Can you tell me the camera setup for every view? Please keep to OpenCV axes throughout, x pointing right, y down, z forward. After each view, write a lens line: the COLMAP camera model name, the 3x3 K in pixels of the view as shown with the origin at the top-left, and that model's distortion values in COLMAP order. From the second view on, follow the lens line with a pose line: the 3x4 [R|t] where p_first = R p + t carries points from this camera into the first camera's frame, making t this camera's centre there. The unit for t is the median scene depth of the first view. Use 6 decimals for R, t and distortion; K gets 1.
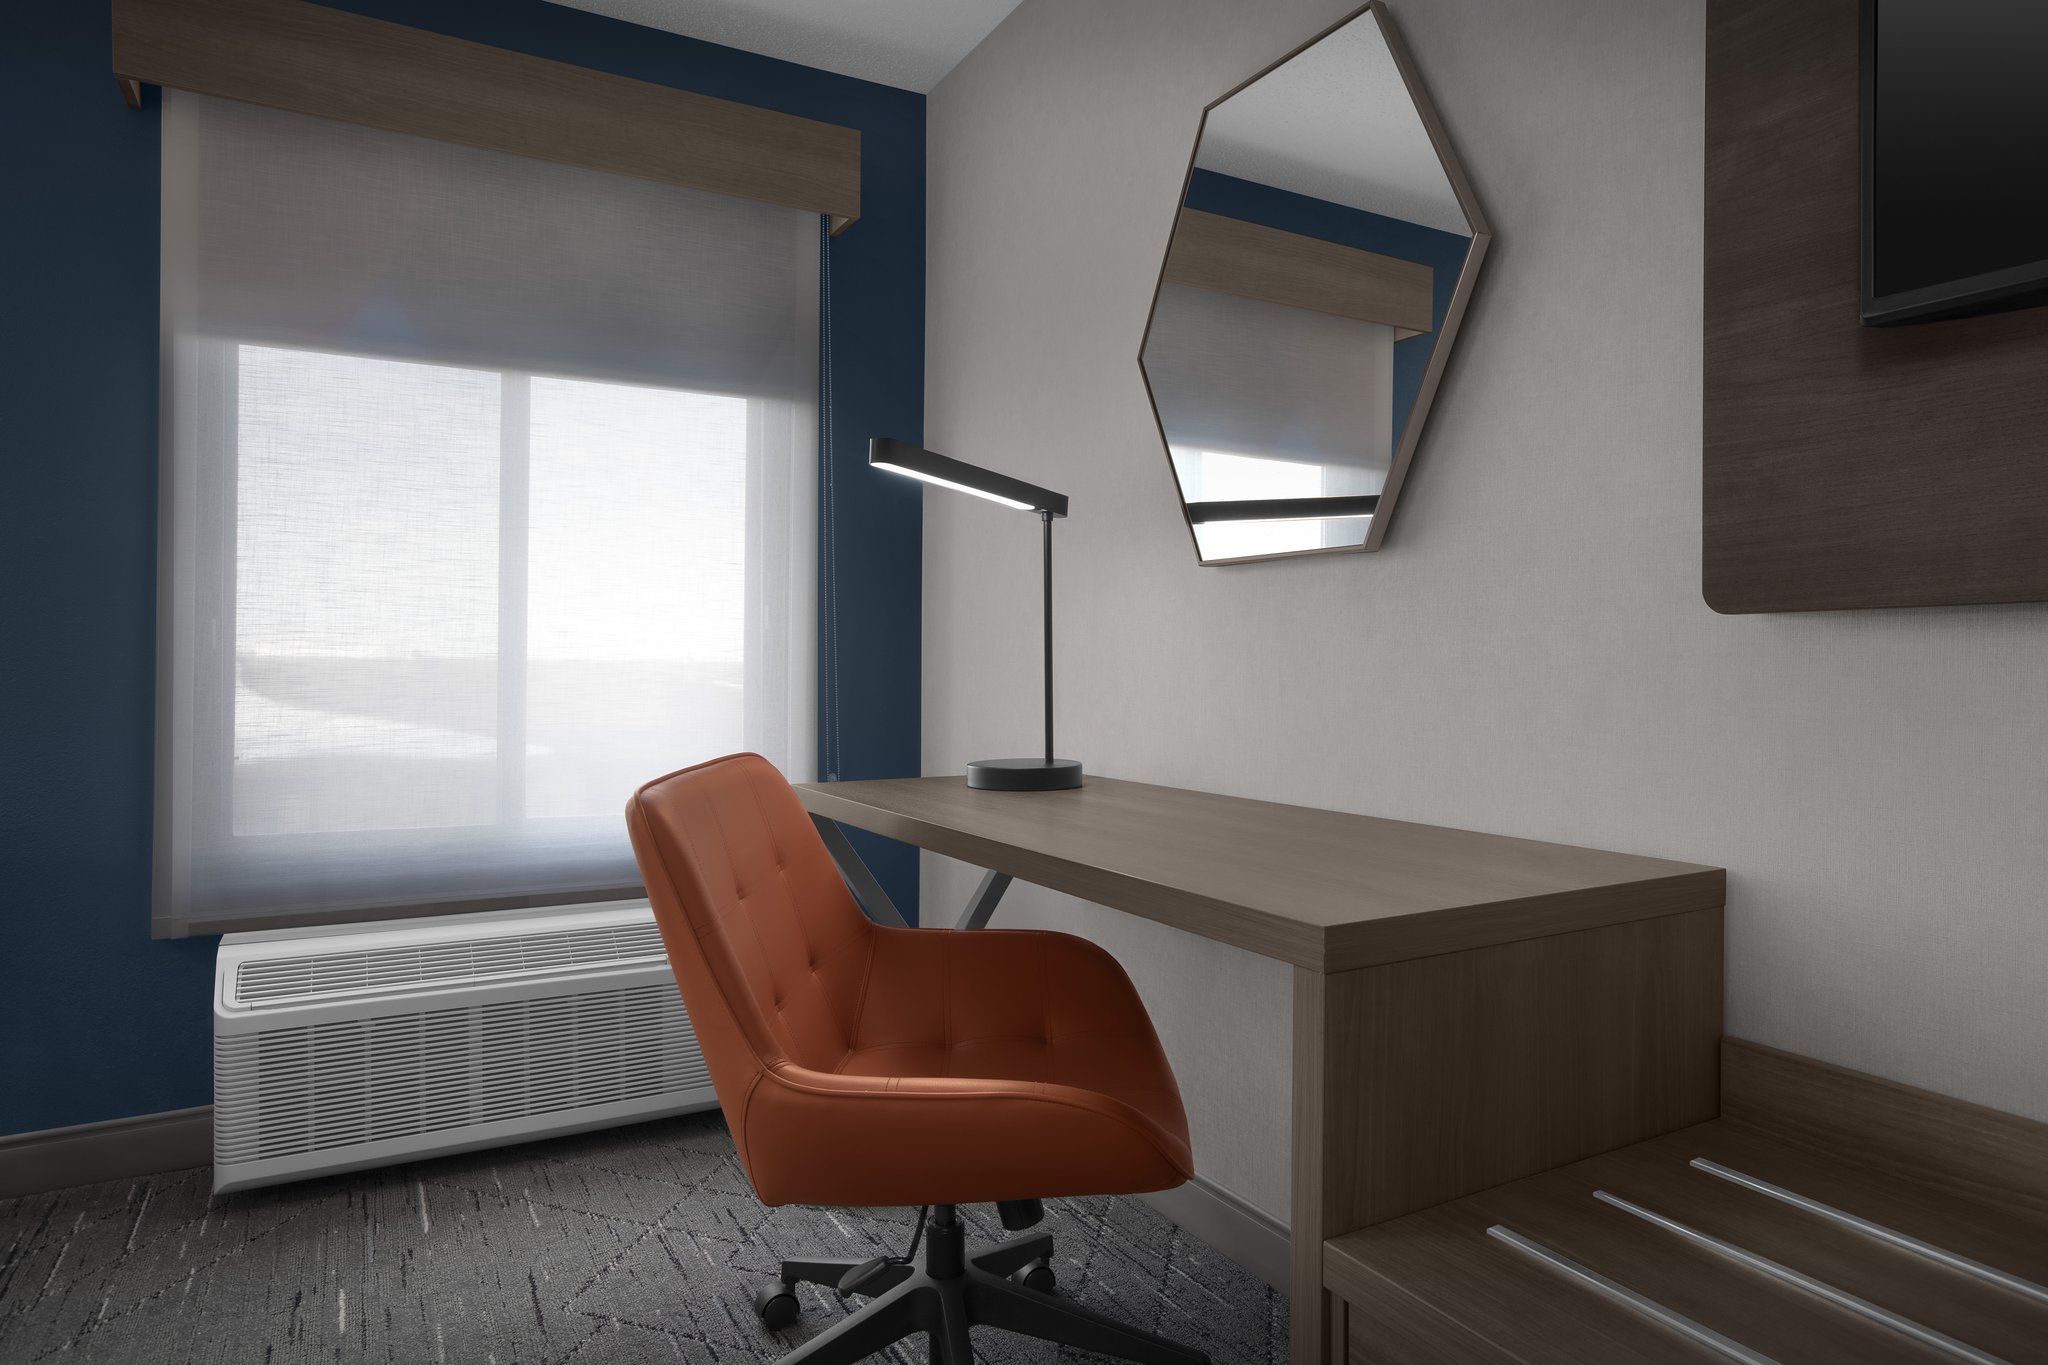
lens RADIAL K [[1349.7, 0, 1248.5], [0, 1349.7, 688.2], [0, 0, 1]] dist [0.003401, 0.001520]
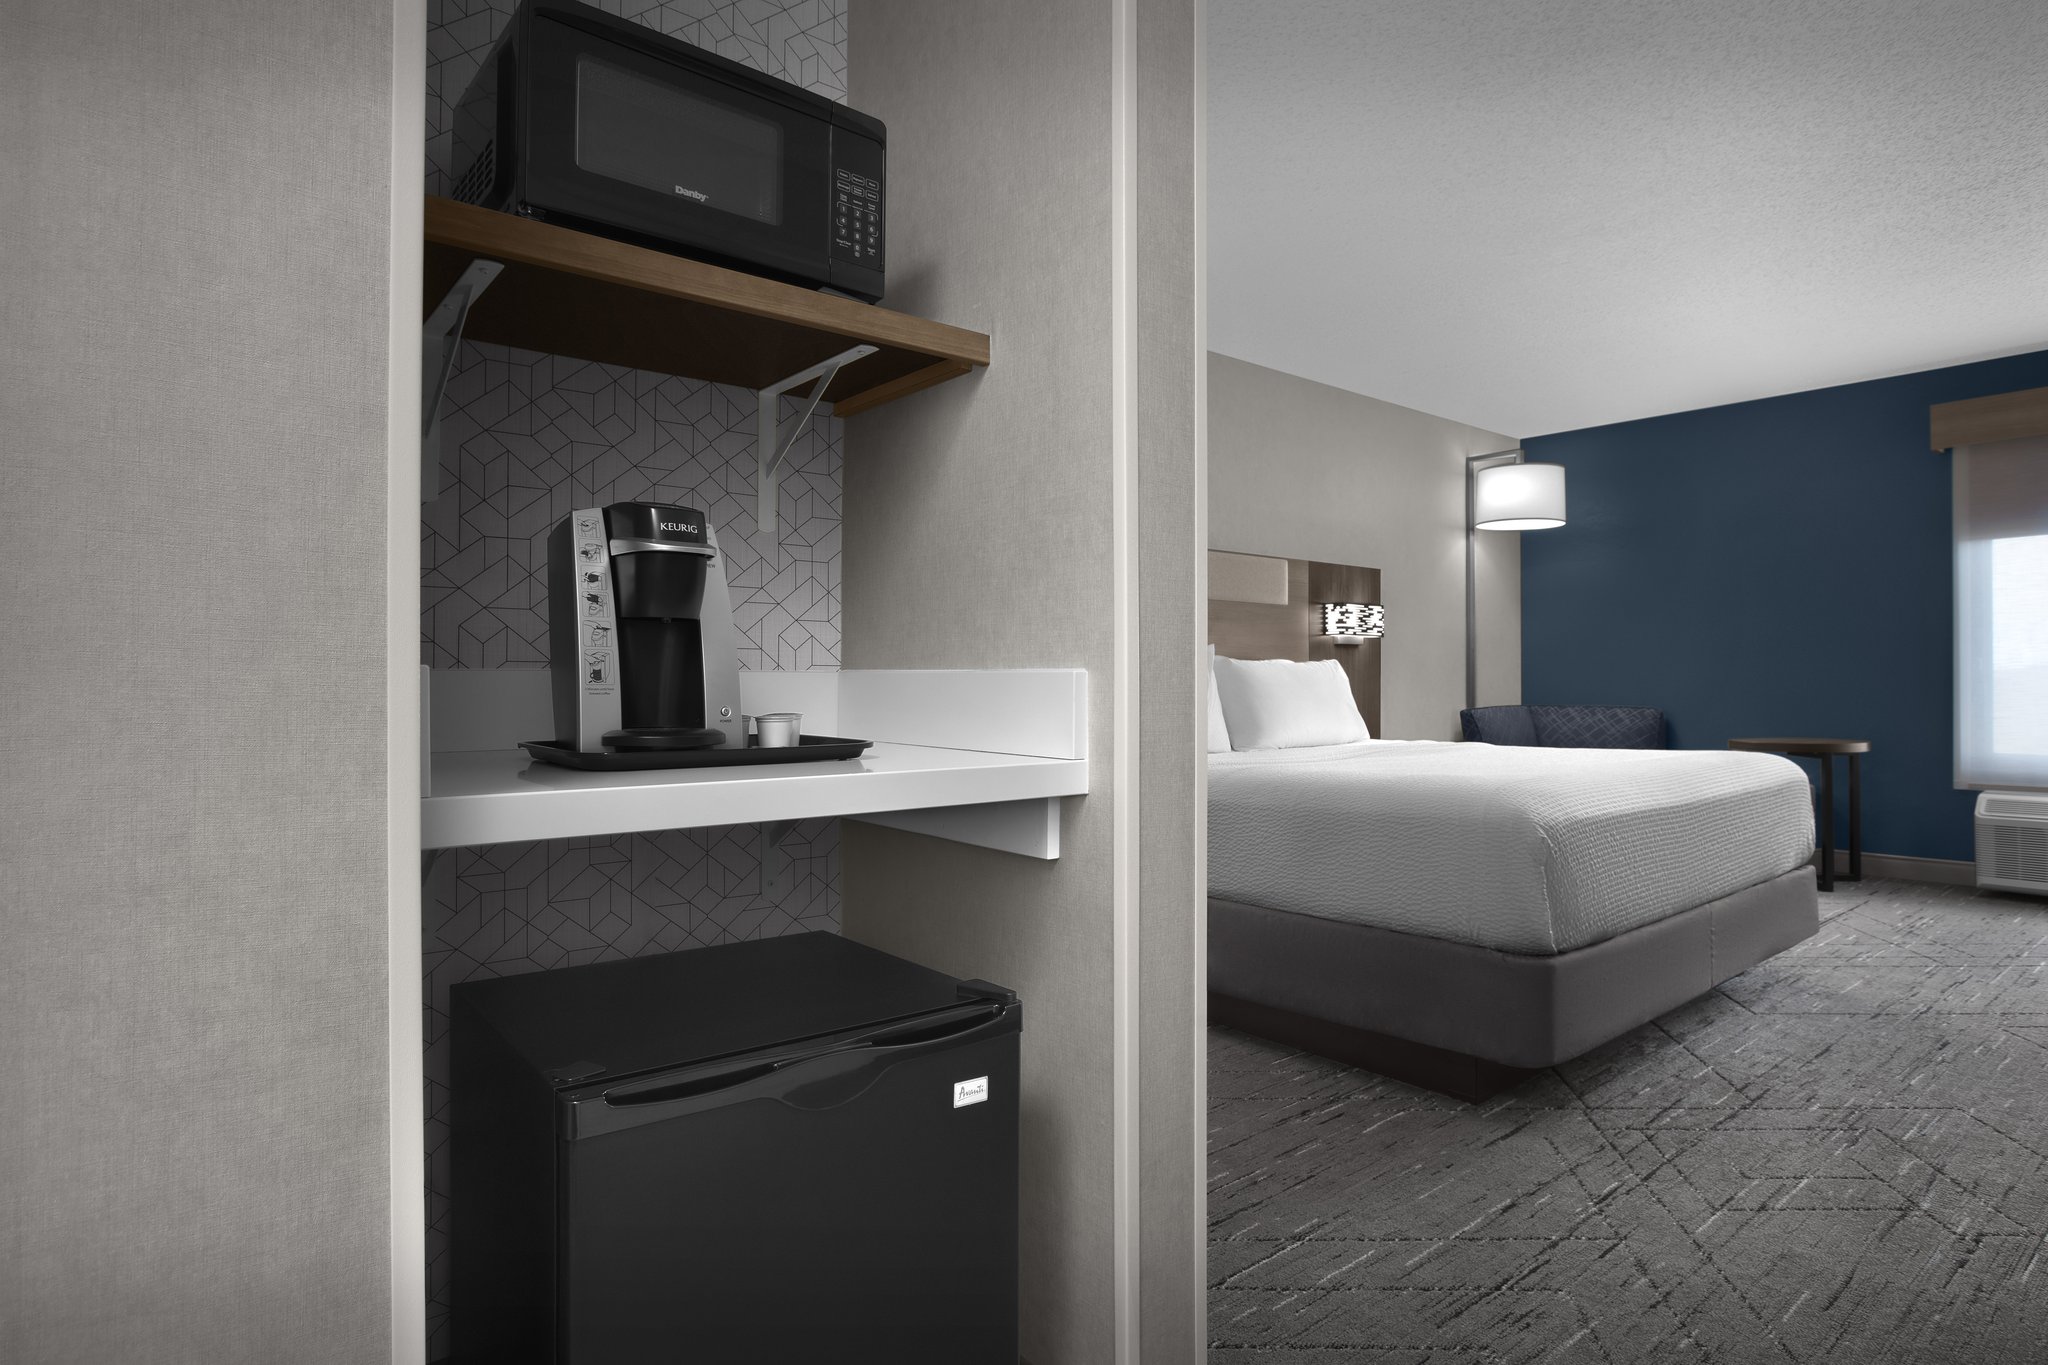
lens RADIAL K [[1000.6, 0, 1024.0], [0, 1000.6, 682.5], [0, 0, 1]] dist [0.001218, 0.000165]
pose [[0.117005, -0.013236, -0.993043, 0.870748], [0.002672, 0.999912, -0.013013, 0.007874], [0.993128, -0.001131, 0.117030, -0.965425]]
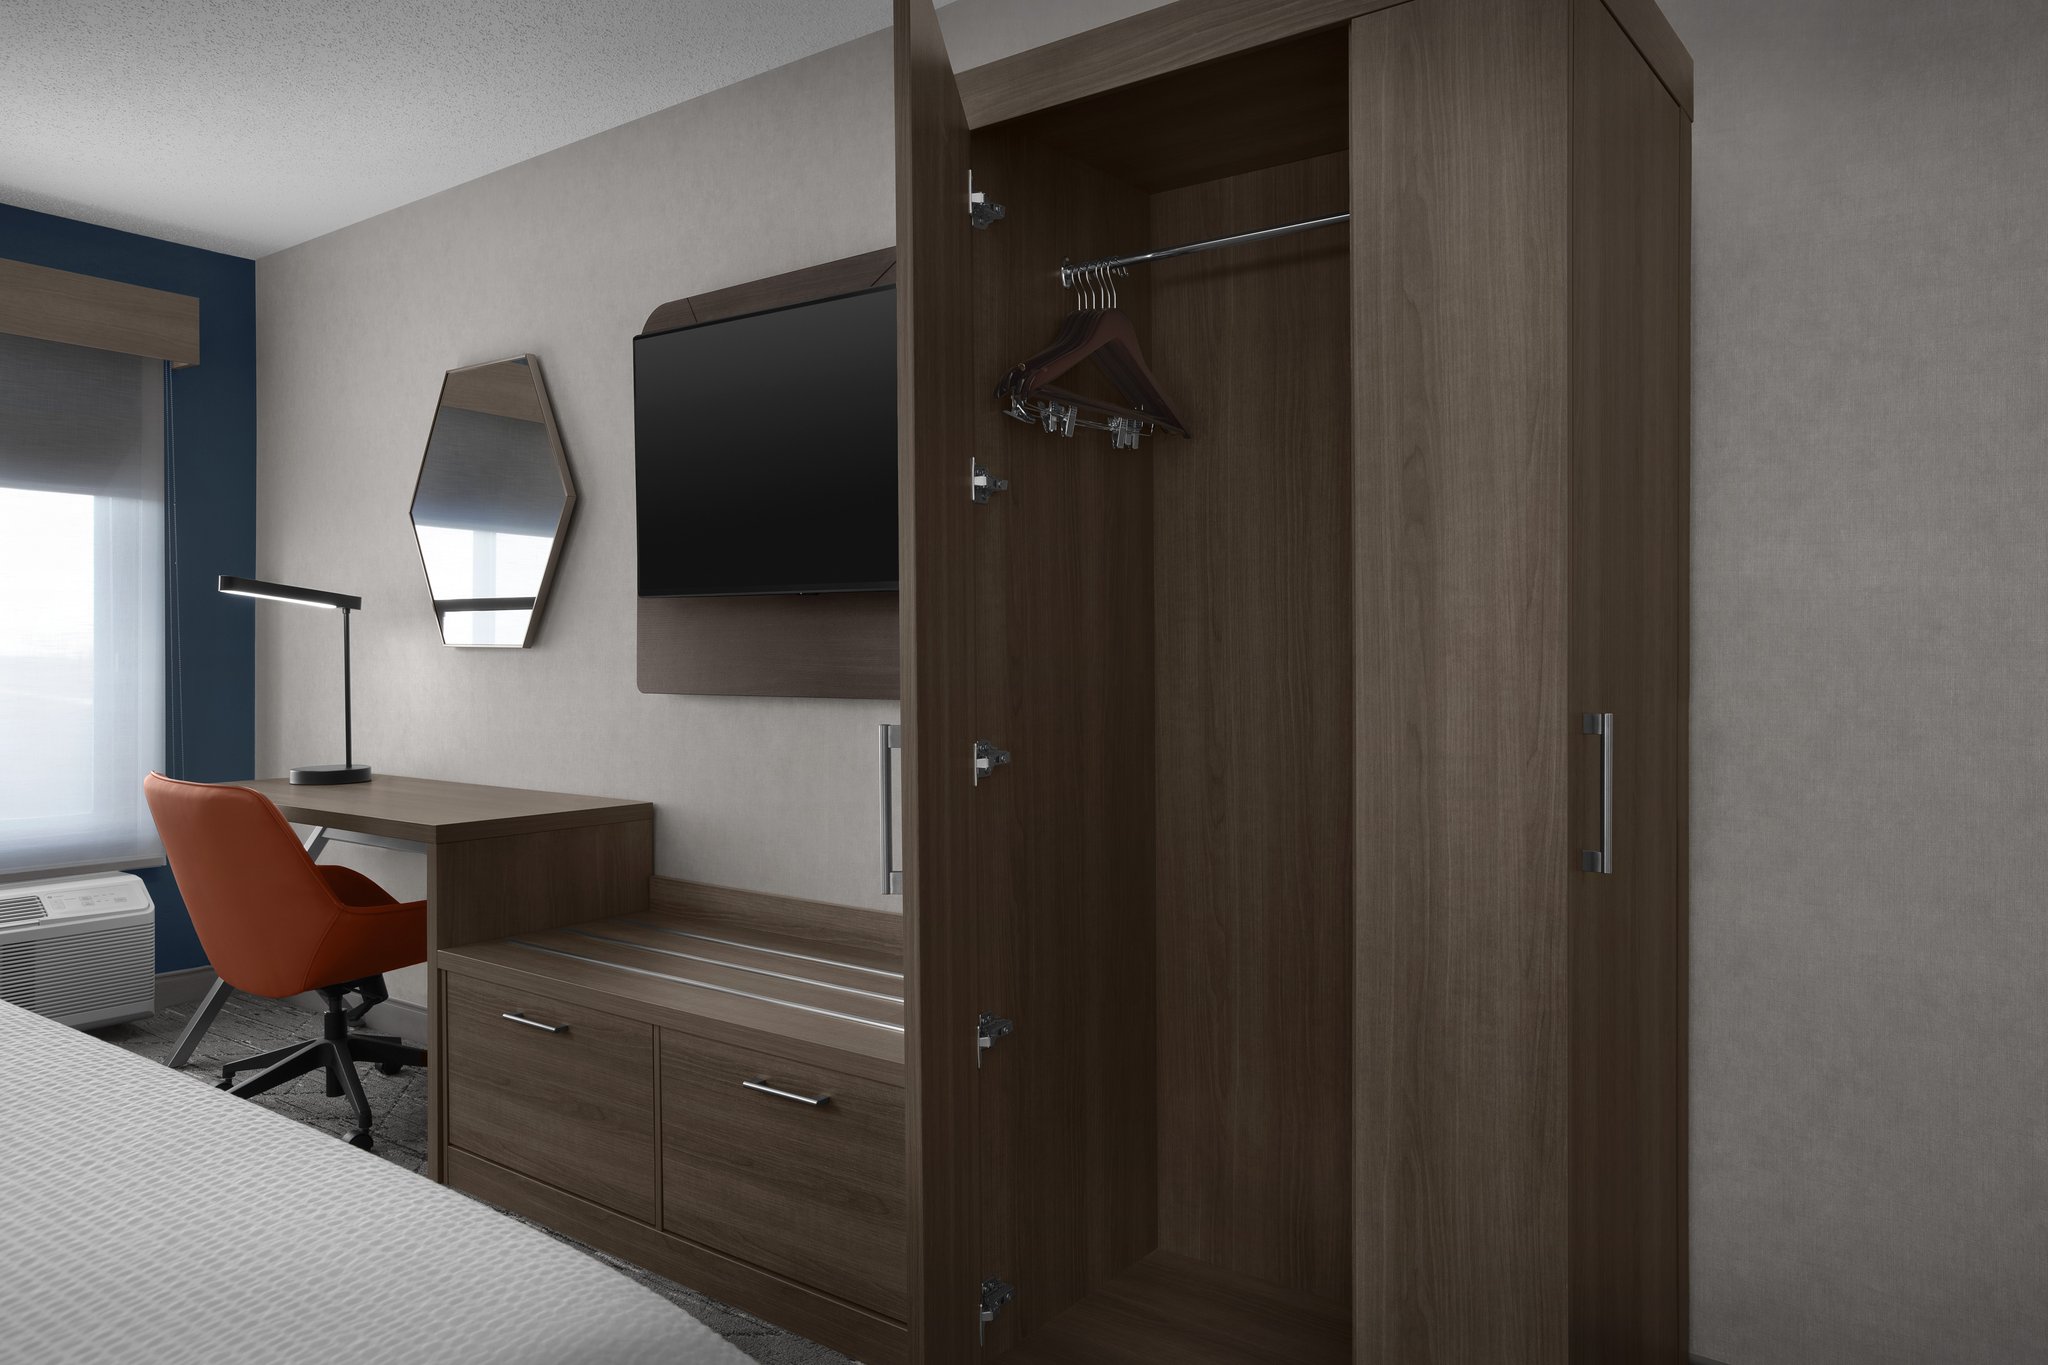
lens RADIAL K [[1444.6, 0, 1174.4], [0, 1444.6, 655.4], [0, 0, 1]] dist [-0.001909, 0.005907]
pose [[0.945124, -0.007674, 0.326620, 0.199491], [0.011804, 0.999873, -0.010663, -0.042636], [-0.326497, 0.013933, 0.945095, -0.847306]]
